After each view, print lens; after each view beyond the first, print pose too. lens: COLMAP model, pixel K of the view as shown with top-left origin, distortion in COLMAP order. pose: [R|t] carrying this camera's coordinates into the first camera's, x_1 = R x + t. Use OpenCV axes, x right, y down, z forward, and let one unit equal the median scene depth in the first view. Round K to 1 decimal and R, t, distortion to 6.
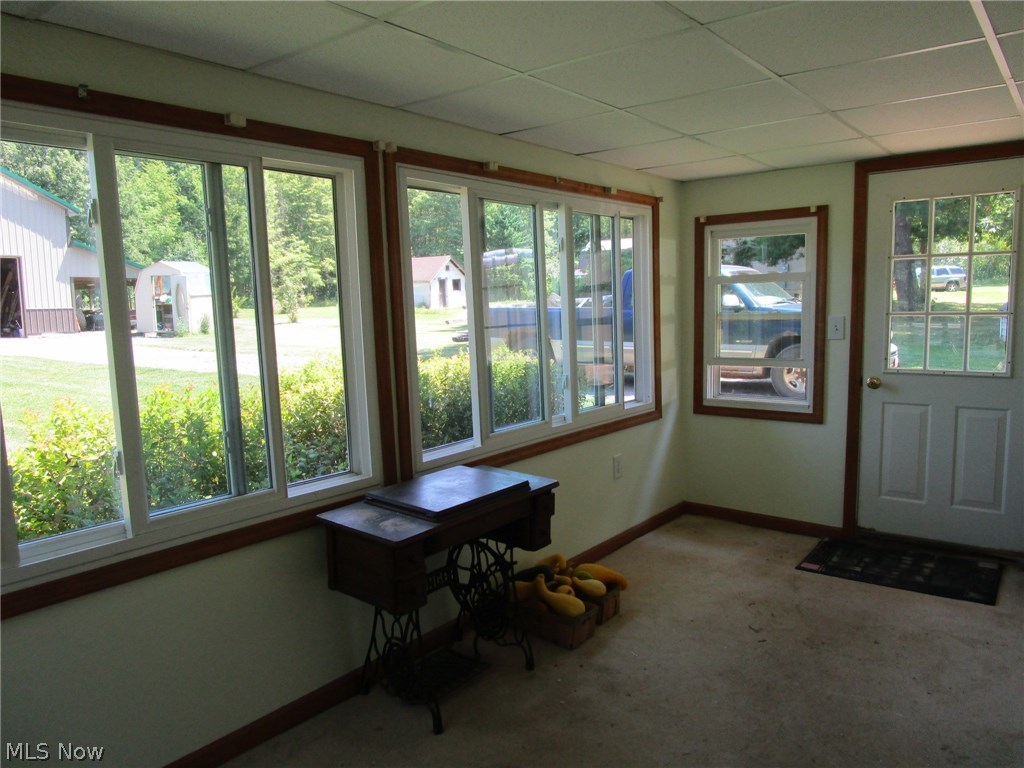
lens RADIAL K [[723.4, 0, 512.4], [0, 723.4, 384.5], [0, 0, 1]] dist [-0.027019, 0.007165]
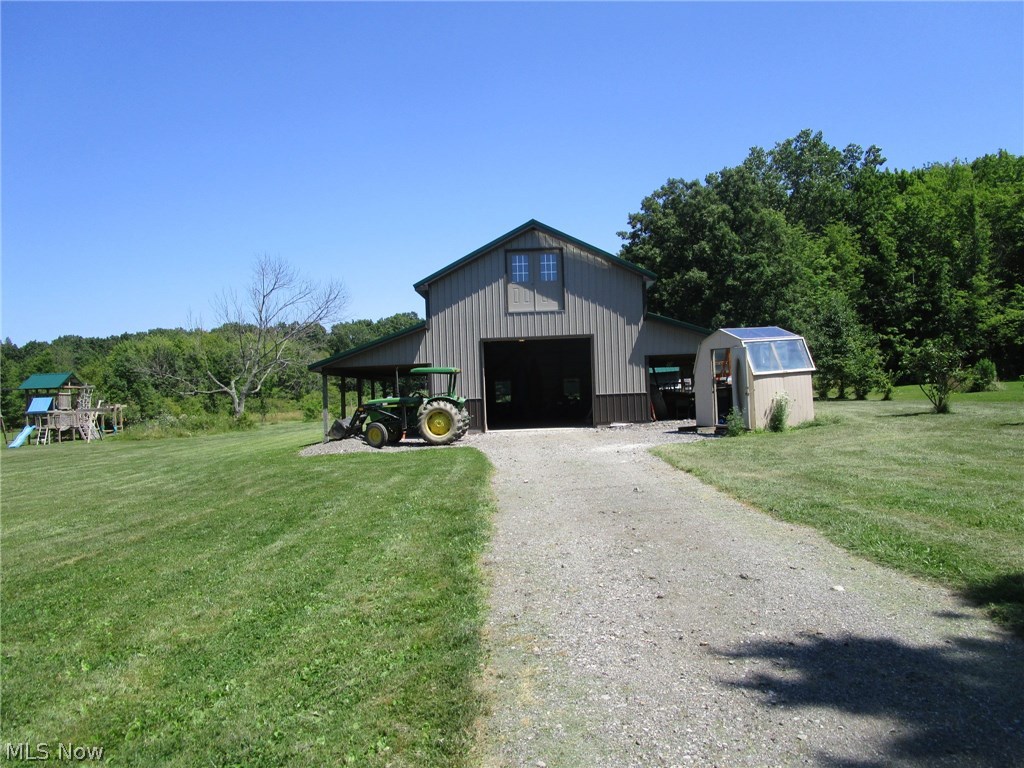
lens RADIAL K [[723.4, 0, 510.9], [0, 723.4, 383.2], [0, 0, 1]] dist [-0.027019, 0.007165]
pose [[0.584554, -0.016160, -0.811194, -0.018444], [-0.067078, 0.995416, -0.068167, -0.037991], [0.808577, 0.094260, 0.580790, 0.291155]]
